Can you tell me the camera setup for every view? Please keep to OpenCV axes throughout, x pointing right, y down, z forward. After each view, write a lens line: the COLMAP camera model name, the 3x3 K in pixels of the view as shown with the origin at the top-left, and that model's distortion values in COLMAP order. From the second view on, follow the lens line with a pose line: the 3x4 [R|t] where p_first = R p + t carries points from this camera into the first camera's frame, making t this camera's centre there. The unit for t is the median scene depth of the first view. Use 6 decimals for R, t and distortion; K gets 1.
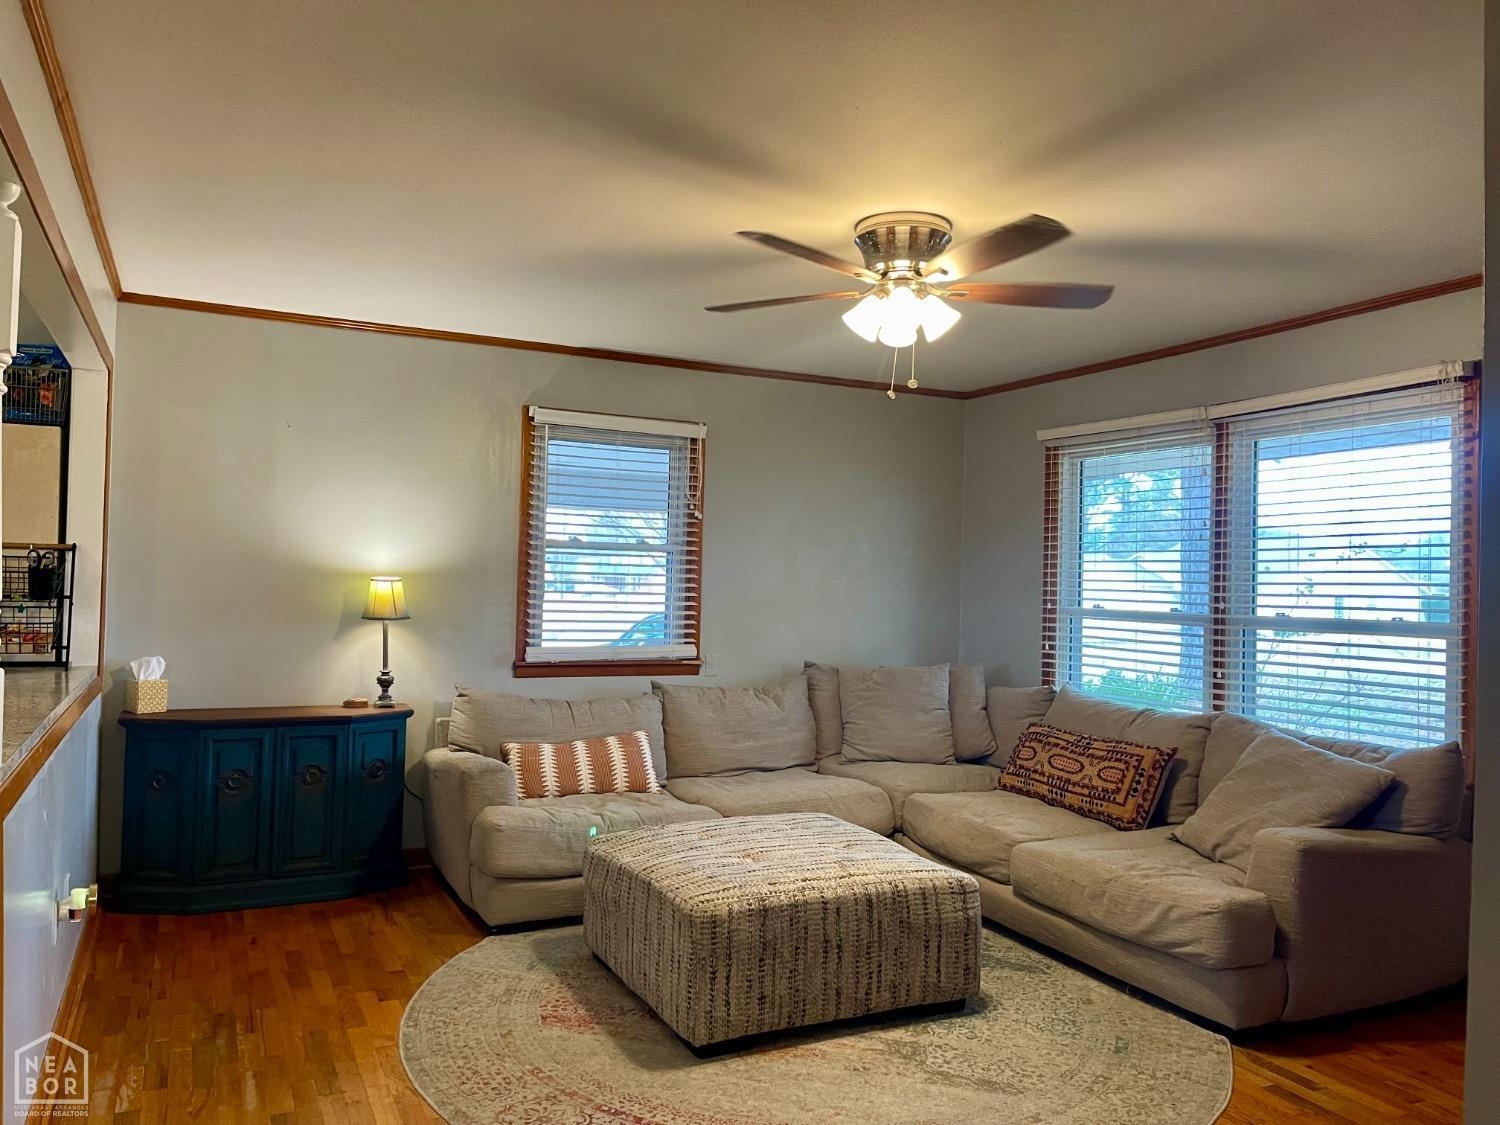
lens RADIAL K [[1127.6, 0, 750.1], [0, 1127.6, 576.3], [0, 0, 1]] dist [0.082023, -0.103550]
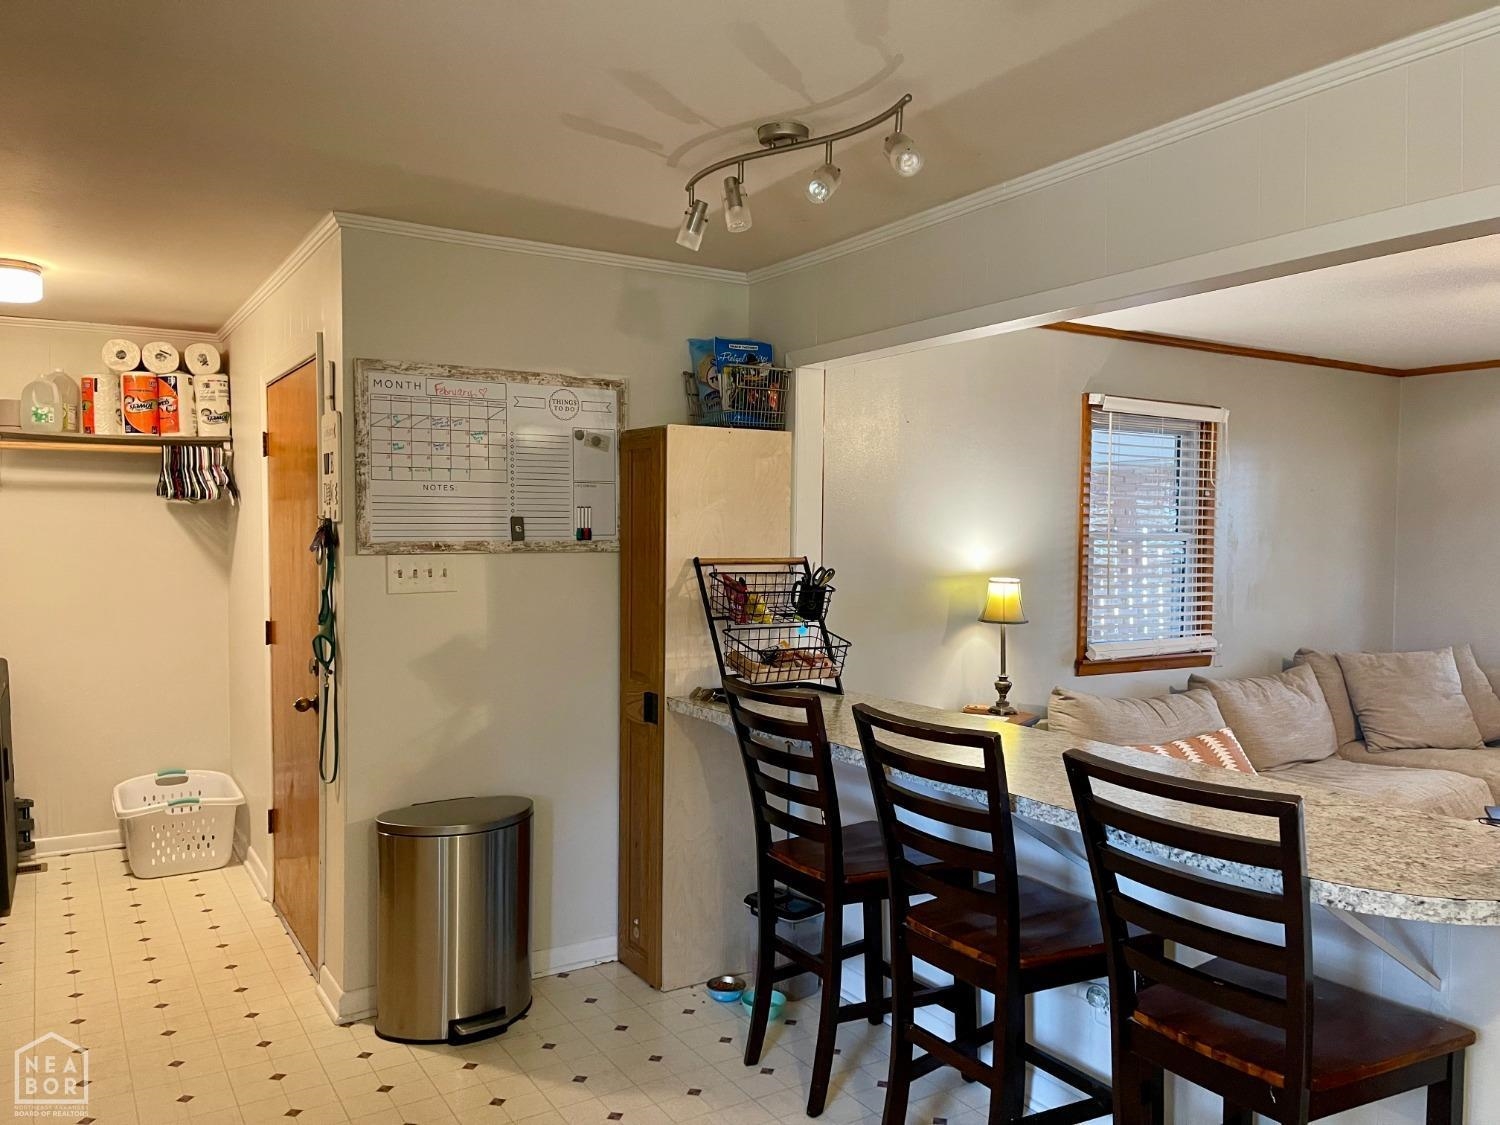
lens RADIAL K [[1127.6, 0, 760.3], [0, 1127.6, 575.3], [0, 0, 1]] dist [0.082023, -0.103550]
pose [[0.994119, -0.021674, 0.106102, -0.571621], [0.017333, 0.998981, 0.041661, -0.041283], [-0.106897, -0.039577, 0.993482, 0.069859]]
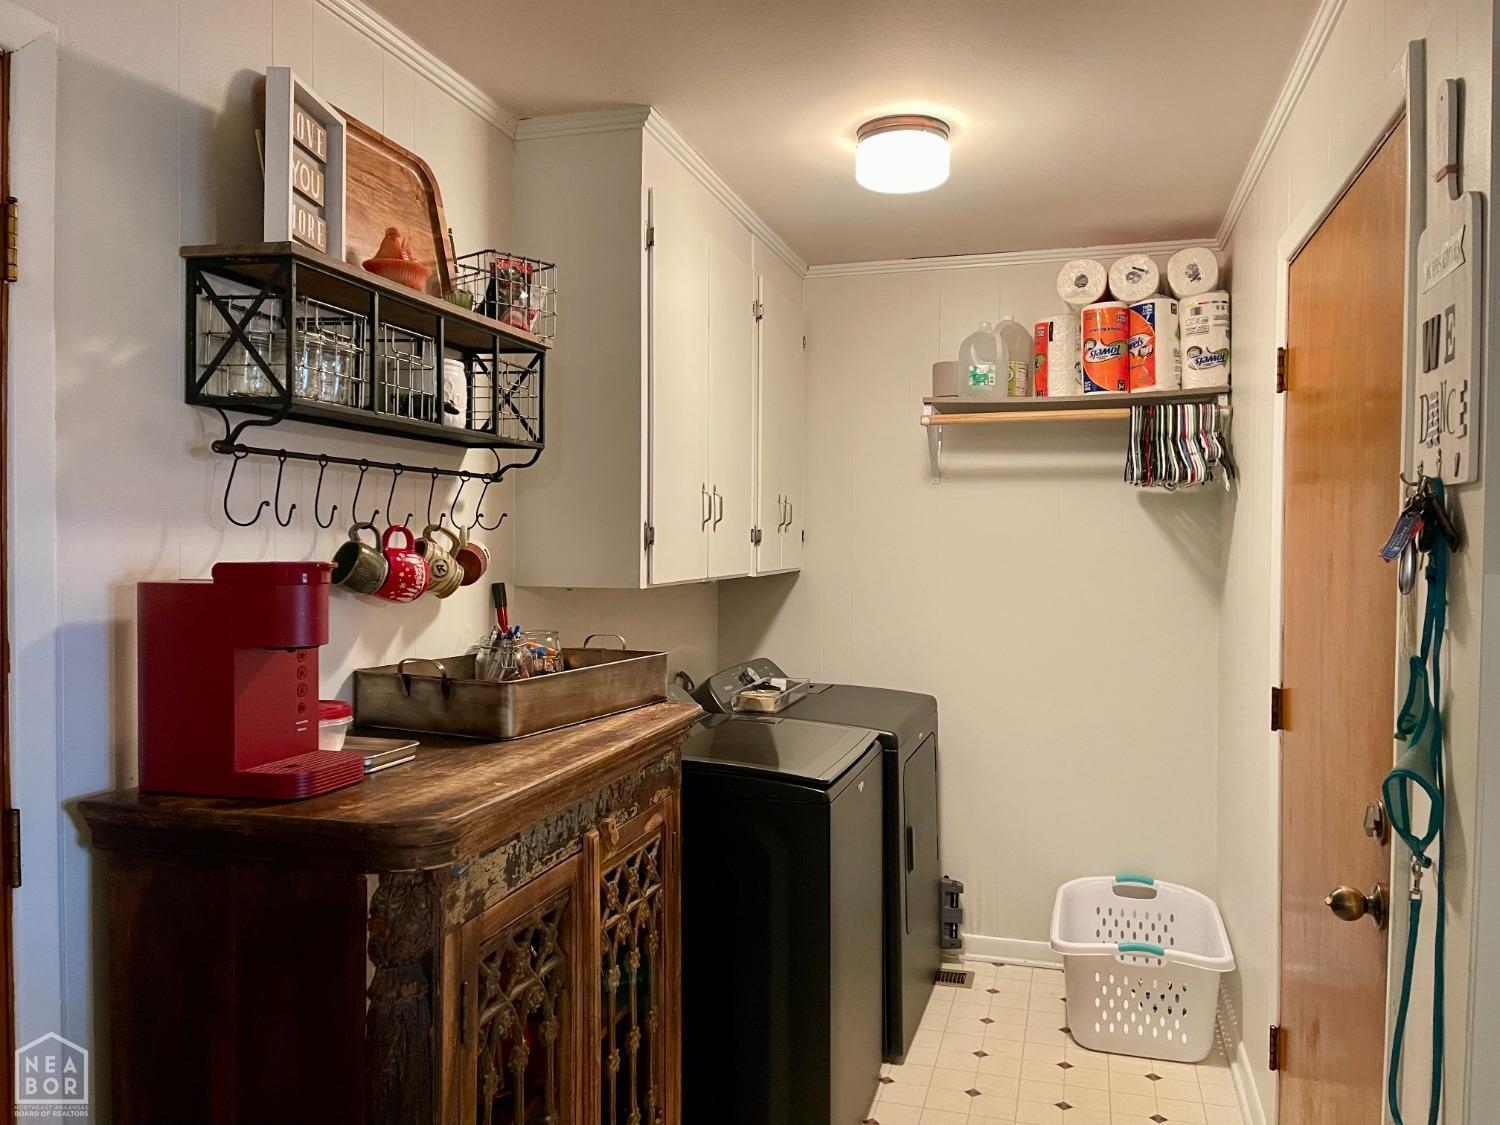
lens RADIAL K [[1127.6, 0, 773.3], [0, 1127.6, 560.9], [0, 0, 1]] dist [0.082023, -0.103550]
pose [[0.751644, -0.003100, -0.659561, -0.689100], [0.007749, 0.999961, 0.004130, -0.034310], [0.659523, -0.008215, 0.751639, 0.451991]]
